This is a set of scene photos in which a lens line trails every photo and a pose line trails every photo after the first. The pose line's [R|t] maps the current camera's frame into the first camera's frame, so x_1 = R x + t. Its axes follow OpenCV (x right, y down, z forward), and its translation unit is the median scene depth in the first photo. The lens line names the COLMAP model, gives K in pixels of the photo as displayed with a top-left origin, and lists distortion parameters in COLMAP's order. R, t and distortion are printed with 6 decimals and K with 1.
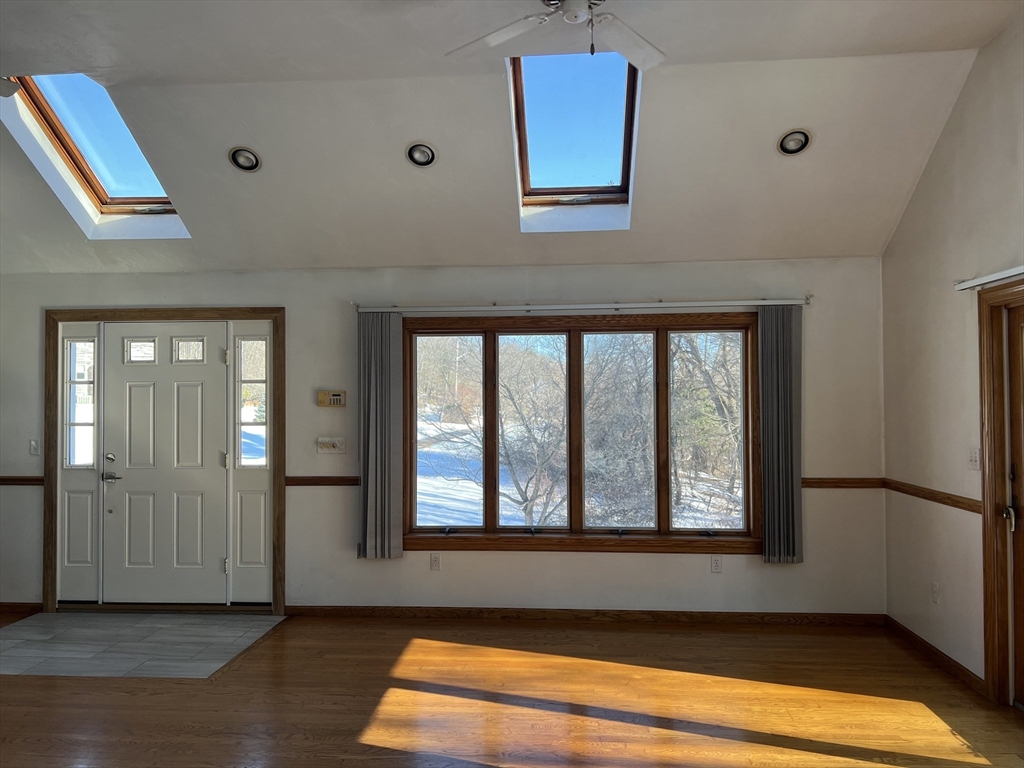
lens RADIAL K [[769.8, 0, 513.3], [0, 769.8, 389.4], [0, 0, 1]] dist [0.075577, -0.078824]
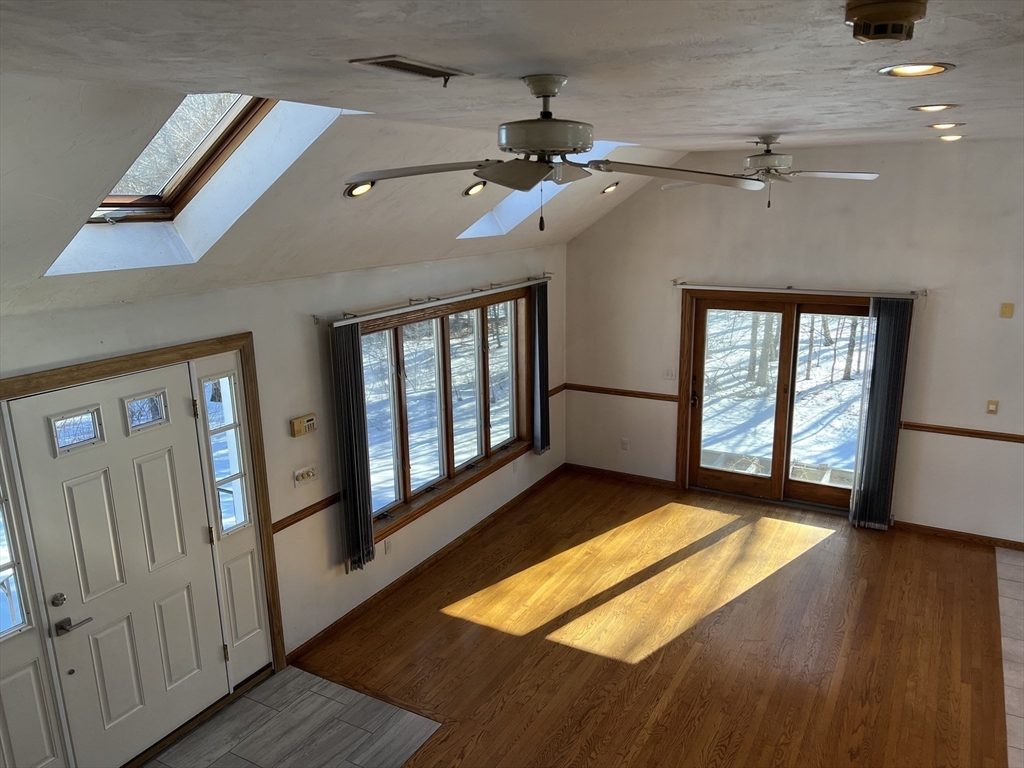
lens RADIAL K [[769.8, 0, 511.8], [0, 769.8, 384.6], [0, 0, 1]] dist [0.075577, -0.078824]
pose [[0.425807, -0.216481, 0.878535, -0.910181], [-0.002605, 0.970659, 0.240445, -0.250347], [-0.904810, -0.104672, 0.412749, 0.415575]]
